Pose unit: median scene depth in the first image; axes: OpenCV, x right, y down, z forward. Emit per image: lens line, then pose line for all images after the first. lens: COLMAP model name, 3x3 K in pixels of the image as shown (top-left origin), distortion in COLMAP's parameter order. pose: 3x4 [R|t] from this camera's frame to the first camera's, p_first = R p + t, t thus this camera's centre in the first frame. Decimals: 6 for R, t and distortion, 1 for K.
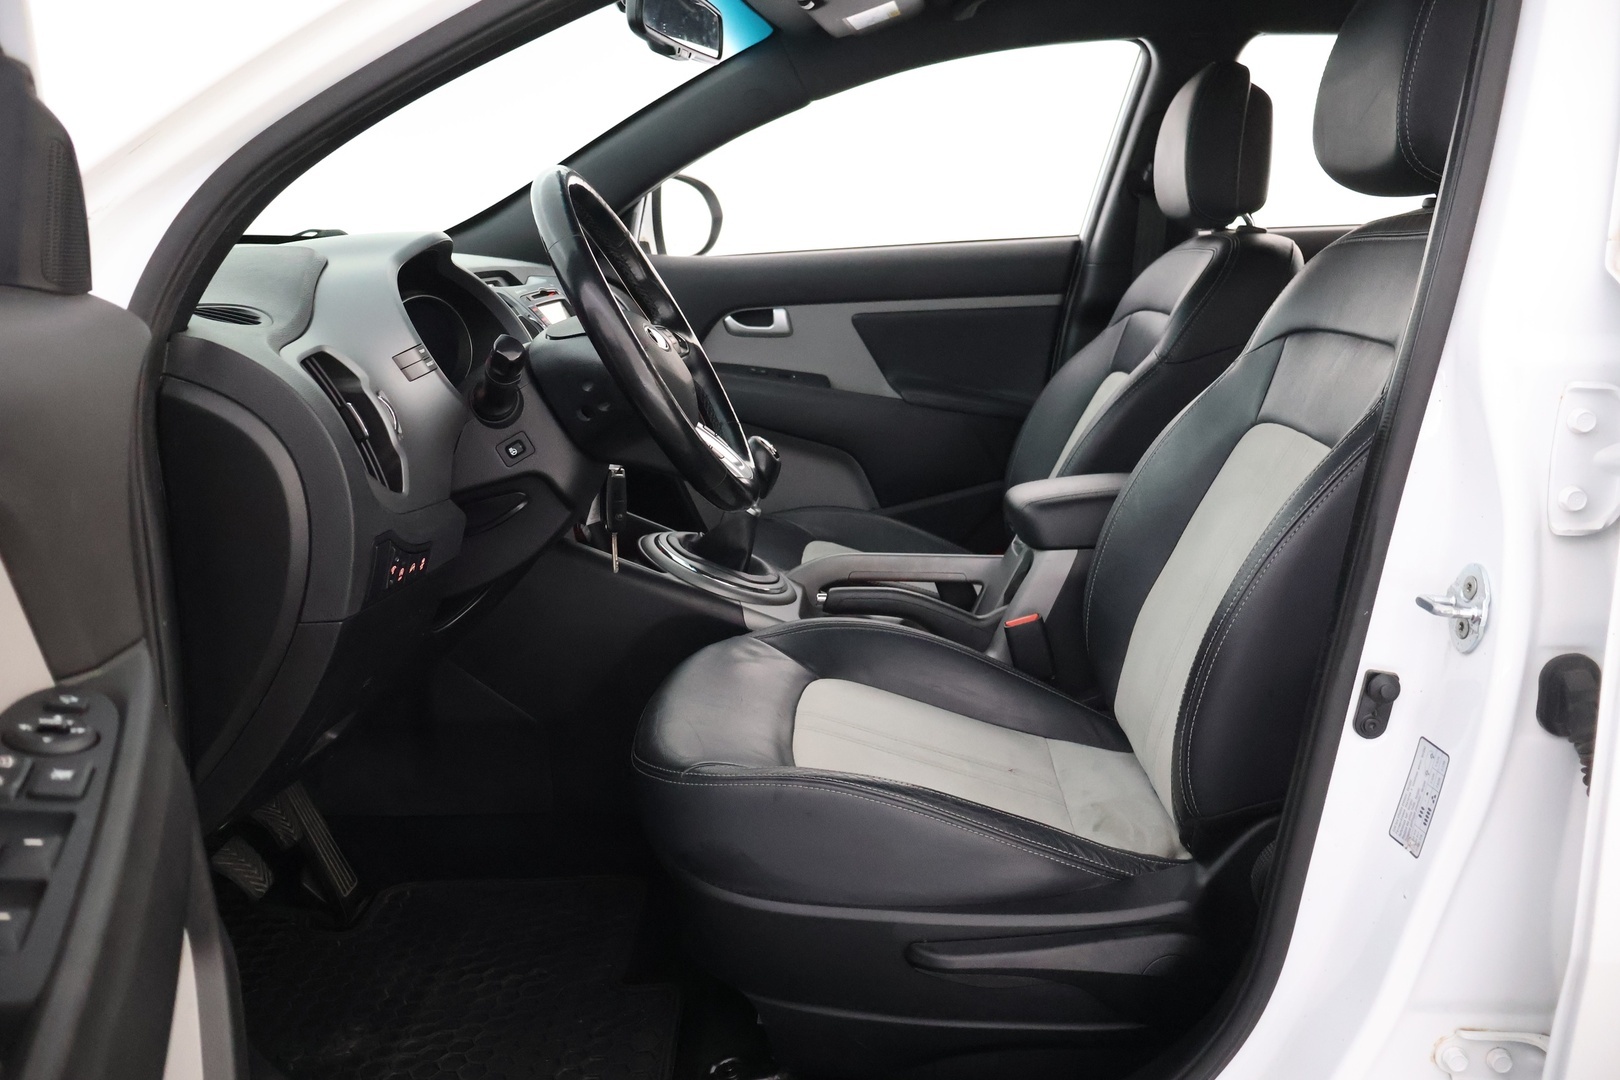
lens RADIAL K [[1357.3, 0, 815.2], [0, 1357.3, 532.0], [0, 0, 1]] dist [0.003826, 0.003337]
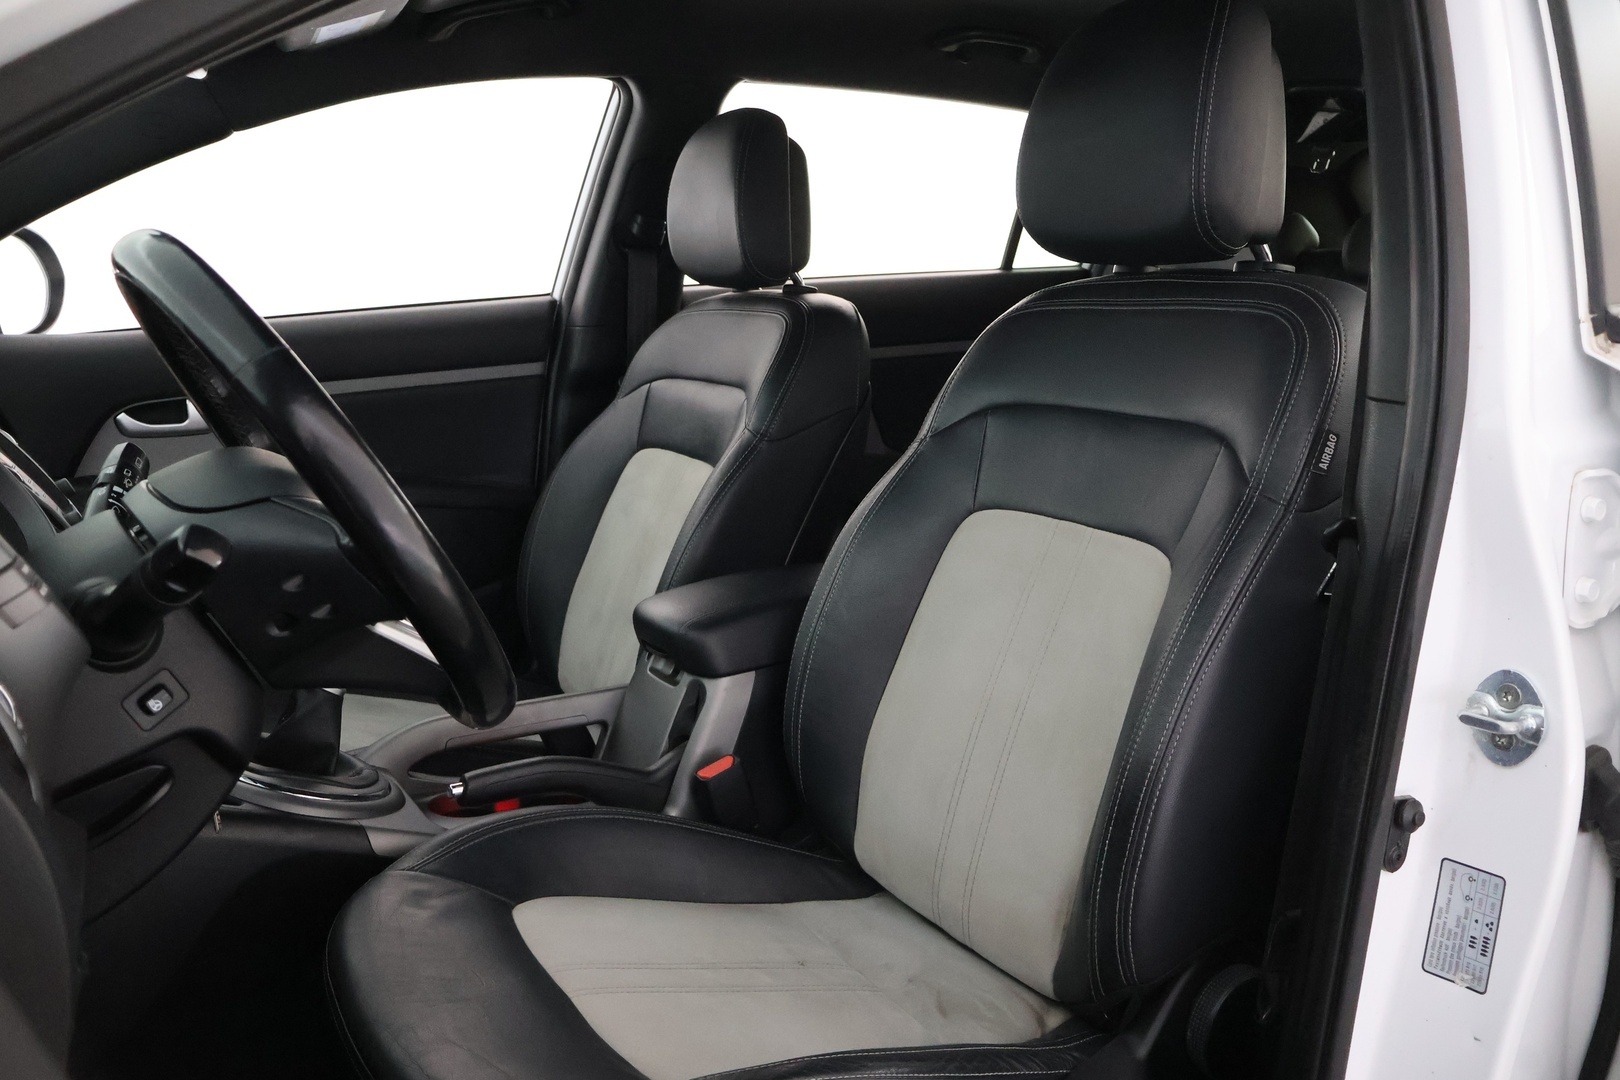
lens RADIAL K [[1357.3, 0, 804.6], [0, 1357.3, 547.0], [0, 0, 1]] dist [0.003826, 0.003337]
pose [[0.841015, -0.124260, 0.526549, -0.196733], [0.131553, 0.991025, 0.023752, -0.071664], [-0.524774, 0.049293, 0.849813, 0.223880]]
